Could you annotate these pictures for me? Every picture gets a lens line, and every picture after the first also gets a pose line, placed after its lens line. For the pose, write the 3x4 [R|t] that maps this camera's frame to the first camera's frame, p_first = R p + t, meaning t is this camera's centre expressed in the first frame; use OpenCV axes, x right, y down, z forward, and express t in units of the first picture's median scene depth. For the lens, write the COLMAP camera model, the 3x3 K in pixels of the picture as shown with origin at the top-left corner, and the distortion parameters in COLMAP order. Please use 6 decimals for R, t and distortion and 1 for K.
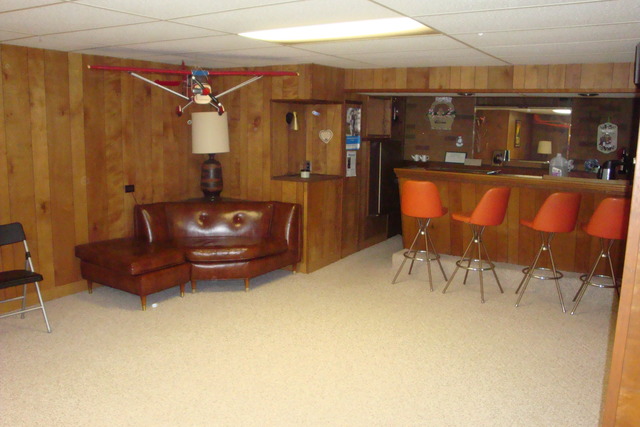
lens RADIAL K [[565.6, 0, 320.0], [0, 565.6, 213.5], [0, 0, 1]] dist [-0.164025, 0.141174]
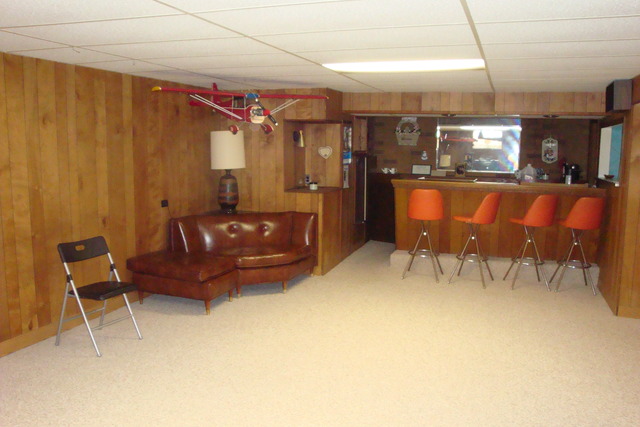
lens RADIAL K [[565.6, 0, 320.0], [0, 565.6, 213.5], [0, 0, 1]] dist [-0.164025, 0.141174]
pose [[0.974484, -0.033844, 0.221891, -0.276256], [0.040294, 0.998885, -0.024605, 0.011923], [-0.220811, 0.032919, 0.974761, -0.089136]]
